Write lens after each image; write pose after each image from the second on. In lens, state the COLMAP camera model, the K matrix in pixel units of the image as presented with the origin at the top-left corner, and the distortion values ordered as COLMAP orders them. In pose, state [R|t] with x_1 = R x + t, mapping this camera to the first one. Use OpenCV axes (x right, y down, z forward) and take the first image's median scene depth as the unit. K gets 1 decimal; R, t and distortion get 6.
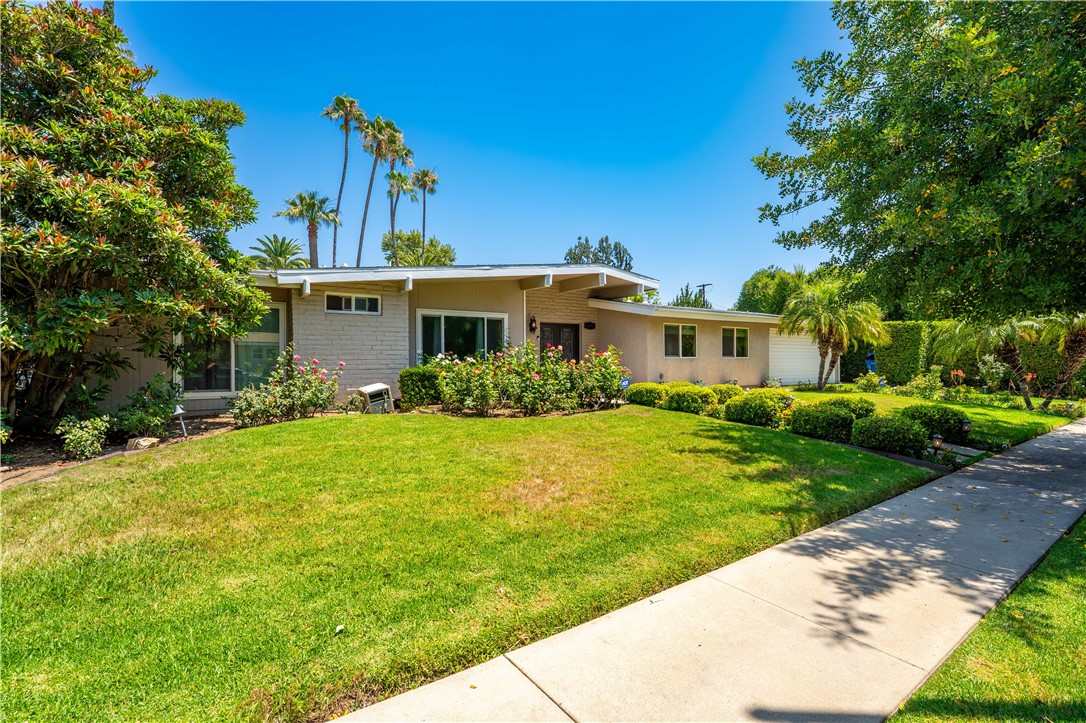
lens RADIAL K [[479.7, 0, 541.9], [0, 479.7, 359.8], [0, 0, 1]] dist [-0.000481, -0.000004]
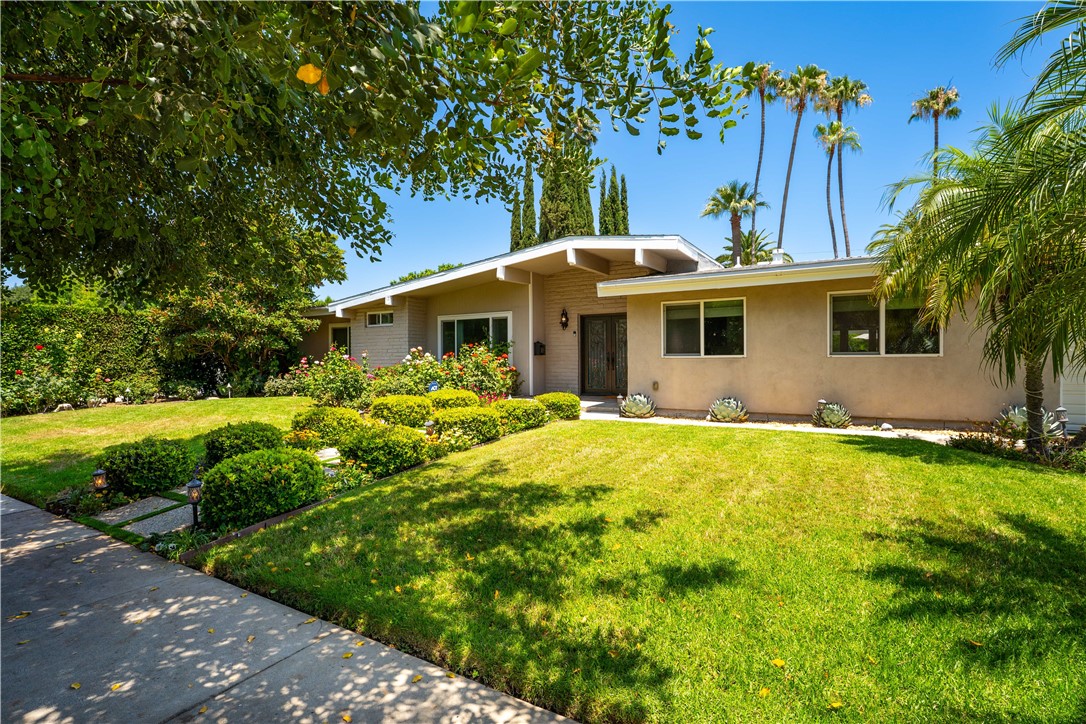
lens RADIAL K [[533.6, 0, 542.5], [0, 533.6, 359.3], [0, 0, 1]] dist [-0.002072, -0.000406]
pose [[0.407745, 0.001649, -0.913094, 0.847138], [-0.000518, 0.999999, 0.001574, -0.001819], [0.913096, -0.000169, 0.407745, 0.567584]]
